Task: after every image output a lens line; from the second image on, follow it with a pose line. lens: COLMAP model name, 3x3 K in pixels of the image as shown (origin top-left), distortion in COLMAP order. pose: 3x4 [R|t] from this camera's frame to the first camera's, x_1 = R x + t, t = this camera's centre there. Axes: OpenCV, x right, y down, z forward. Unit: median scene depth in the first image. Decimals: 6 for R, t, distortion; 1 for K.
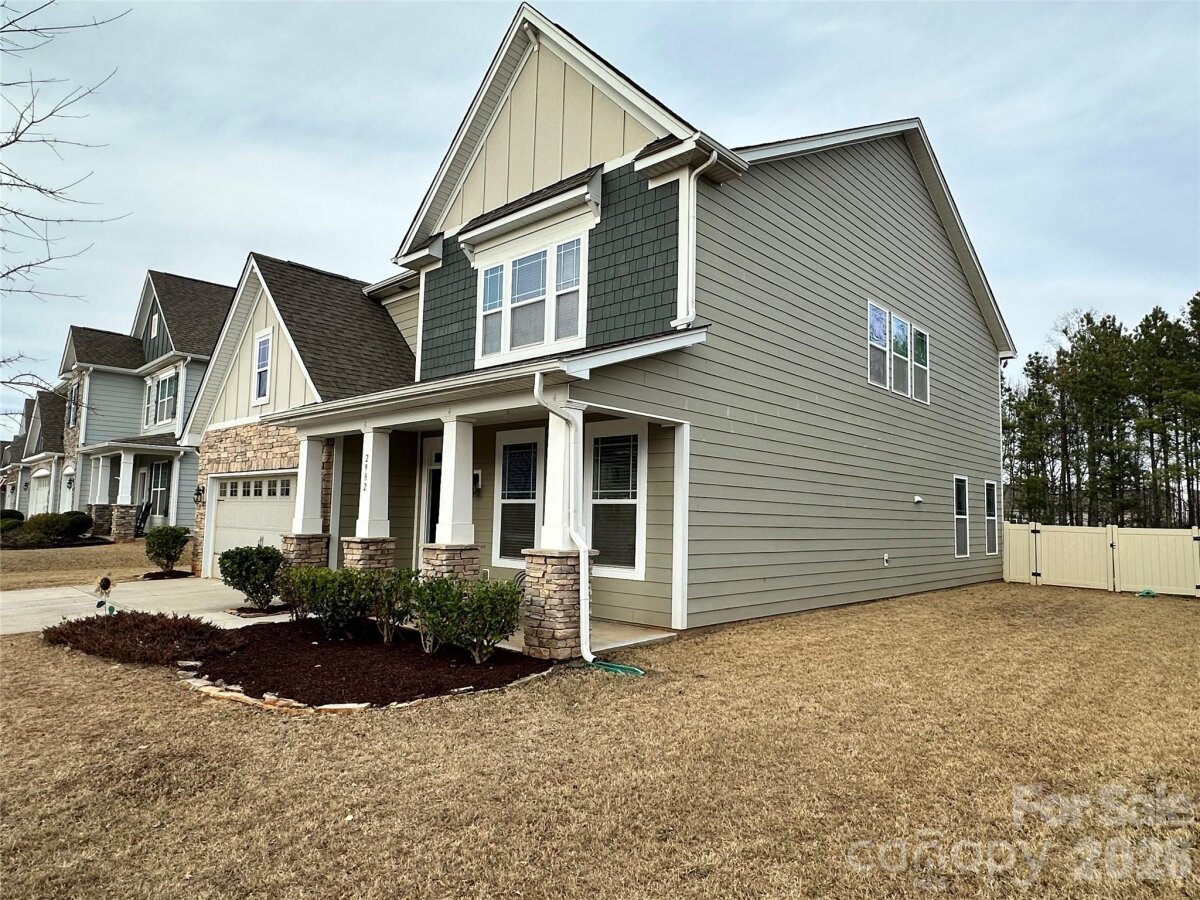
lens RADIAL K [[737.1, 0, 595.9], [0, 737.1, 460.7], [0, 0, 1]] dist [-0.011685, 0.007315]
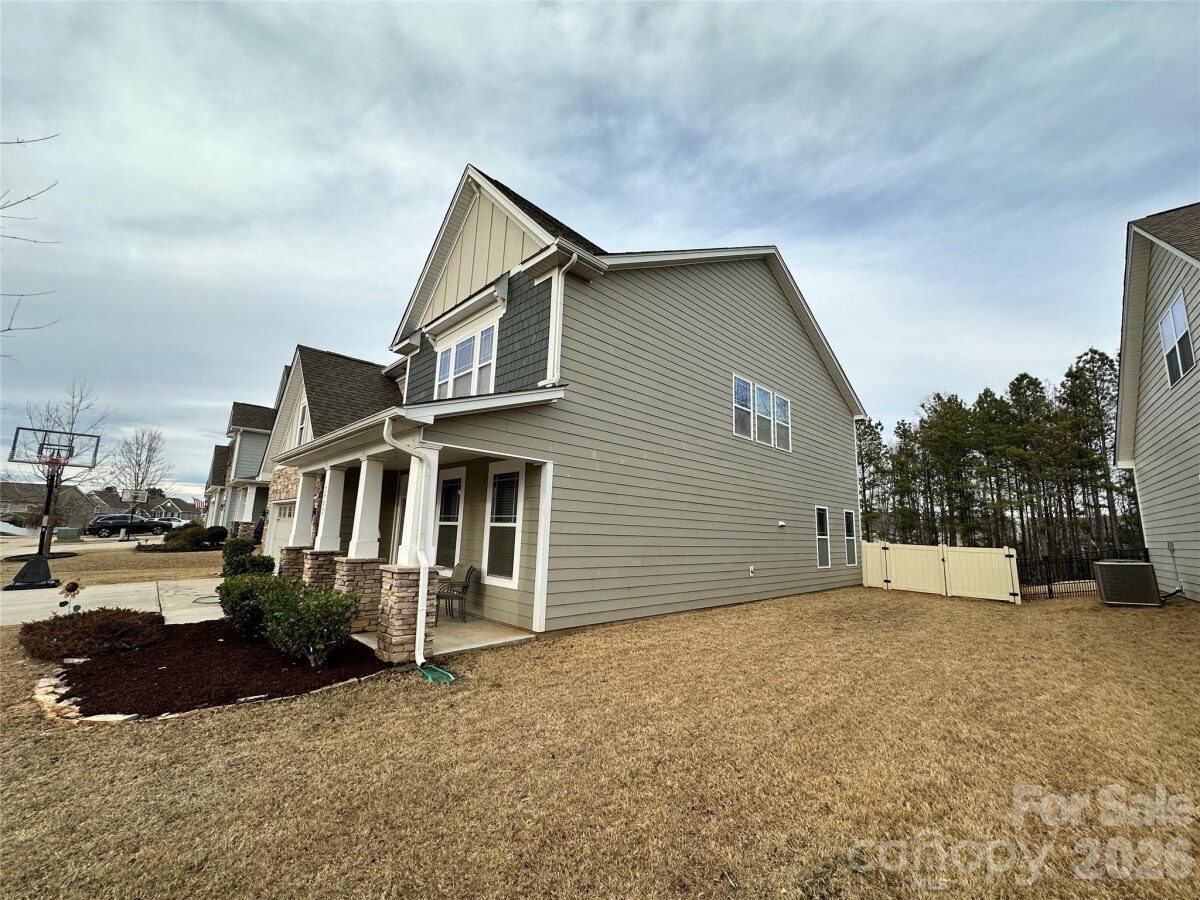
lens RADIAL K [[480.5, 0, 598.9], [0, 480.5, 452.3], [0, 0, 1]] dist [-0.004097, 0.000517]
pose [[0.998753, 0.001417, -0.049905, 0.194806], [-0.005758, 0.996196, -0.086948, 0.002208], [0.049592, 0.087126, 0.994962, 0.148144]]
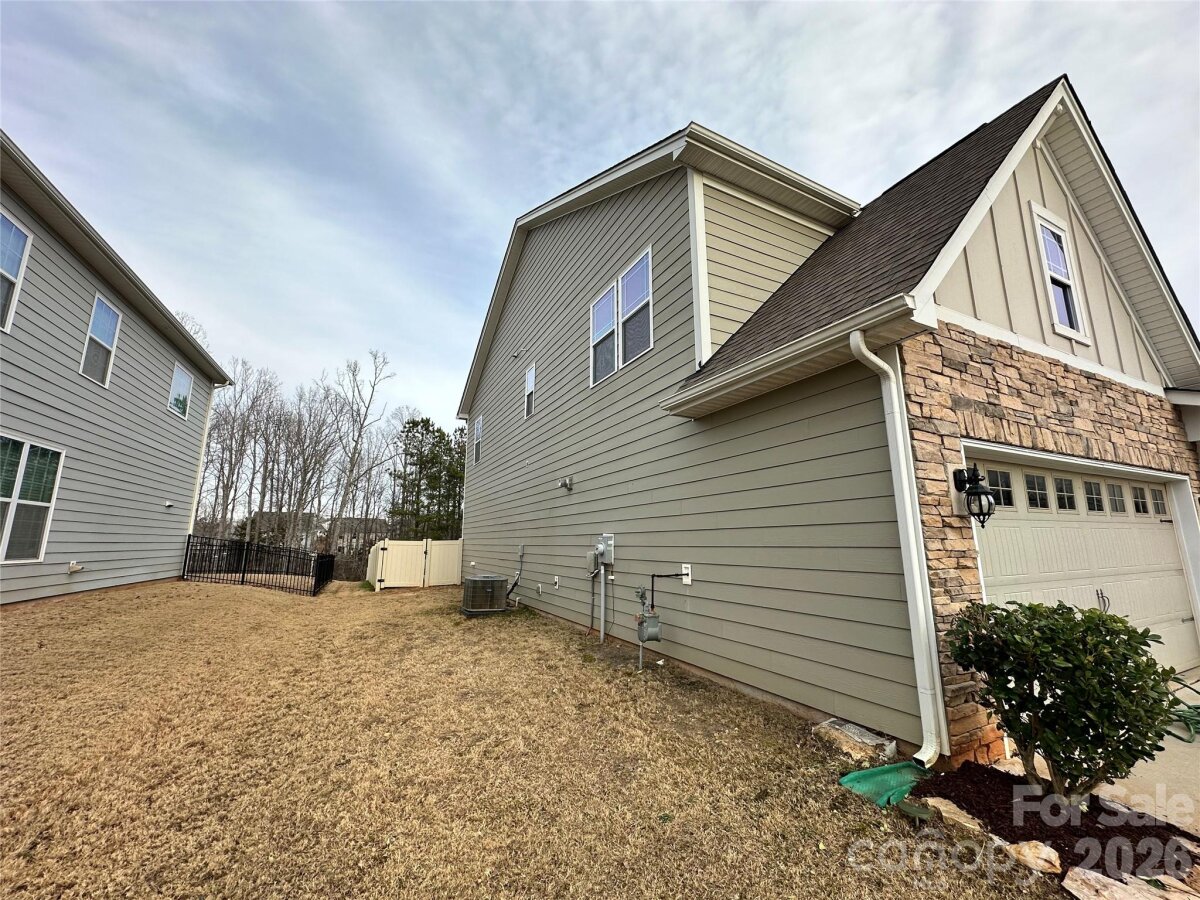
lens RADIAL K [[480.5, 0, 600.3], [0, 480.5, 449.5], [0, 0, 1]] dist [-0.004097, 0.000517]
pose [[0.338631, 0.154484, 0.928151, -1.082075], [-0.062886, 0.987940, -0.141491, 0.091651], [-0.938815, -0.010455, 0.344262, 1.468382]]
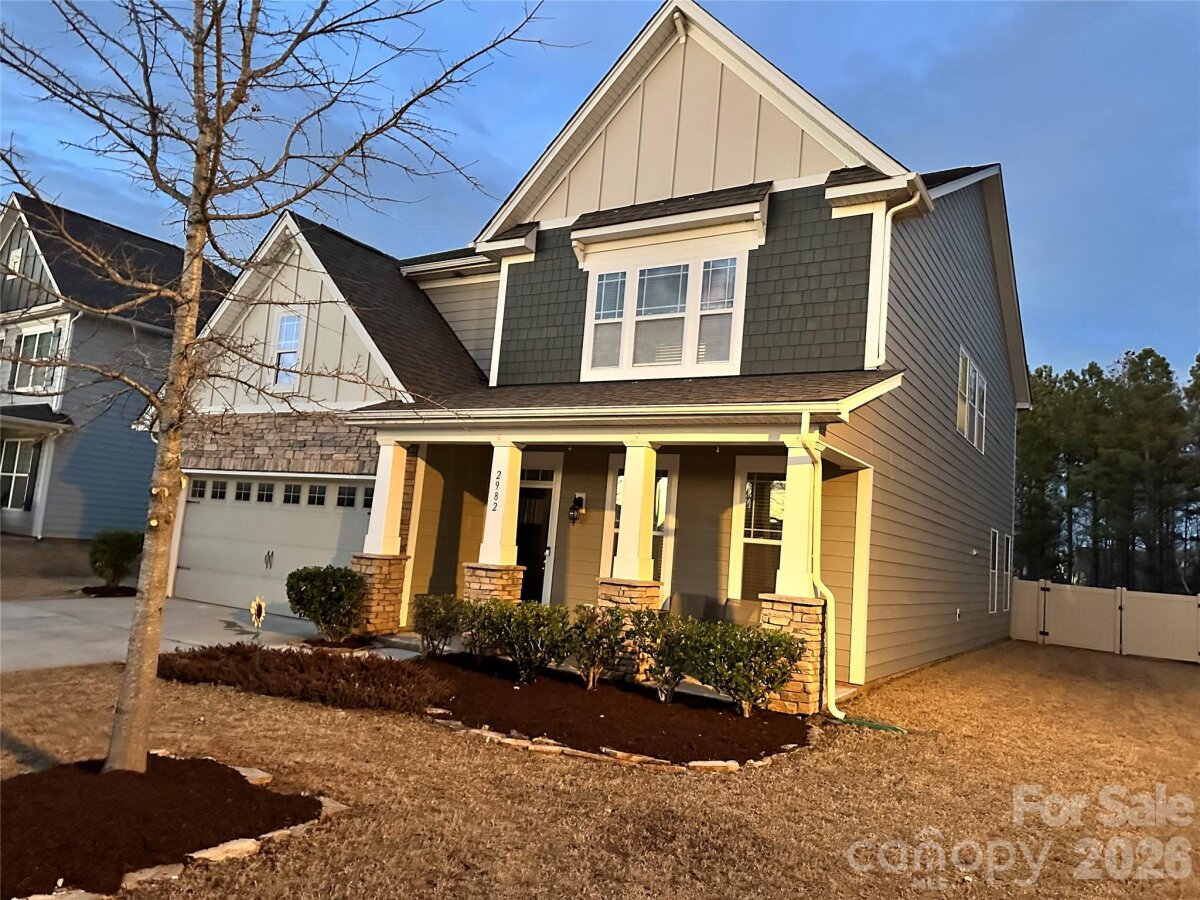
lens RADIAL K [[847.3, 0, 597.4], [0, 847.3, 451.0], [0, 0, 1]] dist [0.079777, -0.100171]
pose [[0.978478, 0.081120, 0.189738, -0.348495], [-0.076332, 0.996555, -0.032416, -0.007423], [-0.191714, 0.017235, 0.981299, -0.023050]]
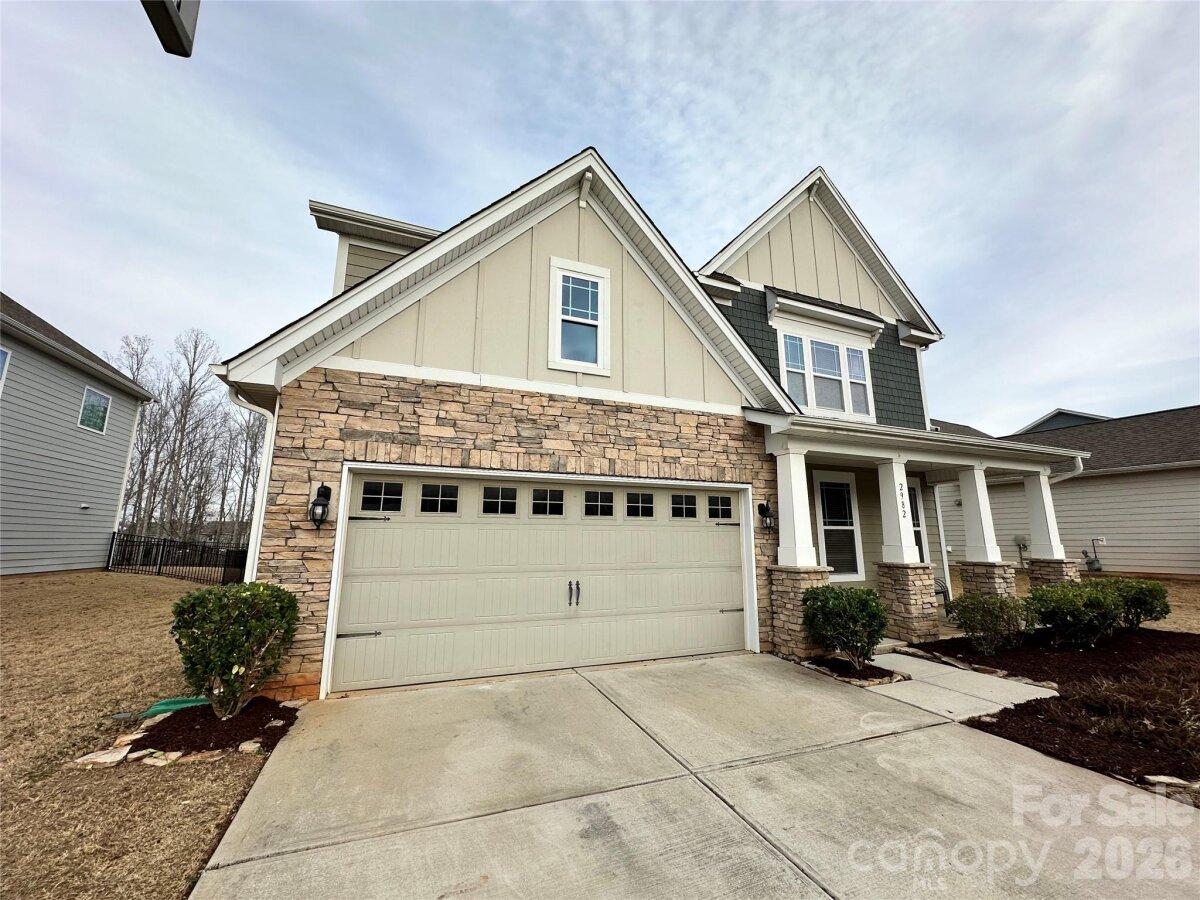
lens RADIAL K [[480.5, 0, 602.1], [0, 480.5, 449.5], [0, 0, 1]] dist [-0.004097, 0.000517]
pose [[0.410227, 0.148562, 0.899802, -0.997201], [-0.064237, 0.988899, -0.133986, 0.056280], [-0.909718, -0.002835, 0.415216, 0.986112]]
